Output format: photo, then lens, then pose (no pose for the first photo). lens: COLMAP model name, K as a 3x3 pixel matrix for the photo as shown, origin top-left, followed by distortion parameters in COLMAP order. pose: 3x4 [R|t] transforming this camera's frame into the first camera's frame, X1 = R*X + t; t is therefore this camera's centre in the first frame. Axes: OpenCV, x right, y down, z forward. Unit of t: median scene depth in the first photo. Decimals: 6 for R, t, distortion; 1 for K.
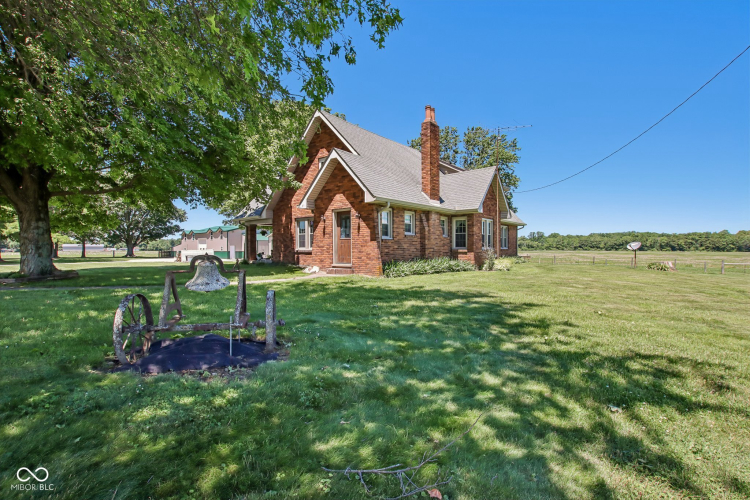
lens RADIAL K [[355.2, 0, 376.8], [0, 355.2, 250.9], [0, 0, 1]] dist [-0.033278, 0.001342]
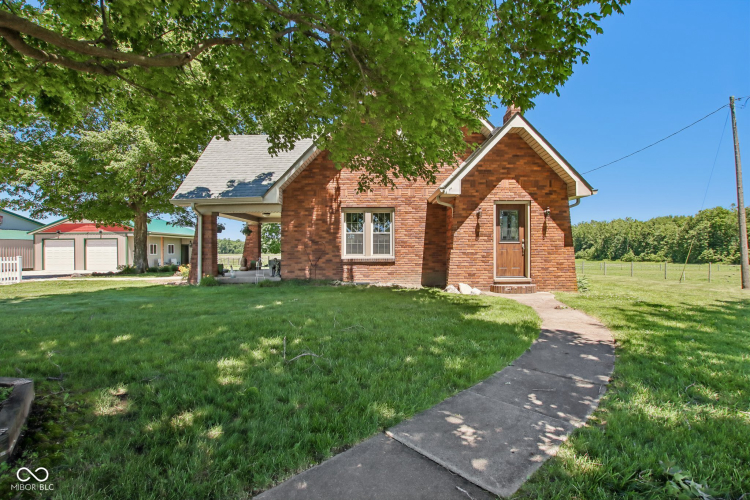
lens RADIAL K [[355.2, 0, 376.8], [0, 355.2, 250.9], [0, 0, 1]] dist [-0.033278, 0.001342]
pose [[0.759921, -0.002001, 0.650012, -0.757005], [0.004447, 0.999988, -0.002122, -0.017608], [-0.650000, 0.004503, 0.759921, 0.633225]]
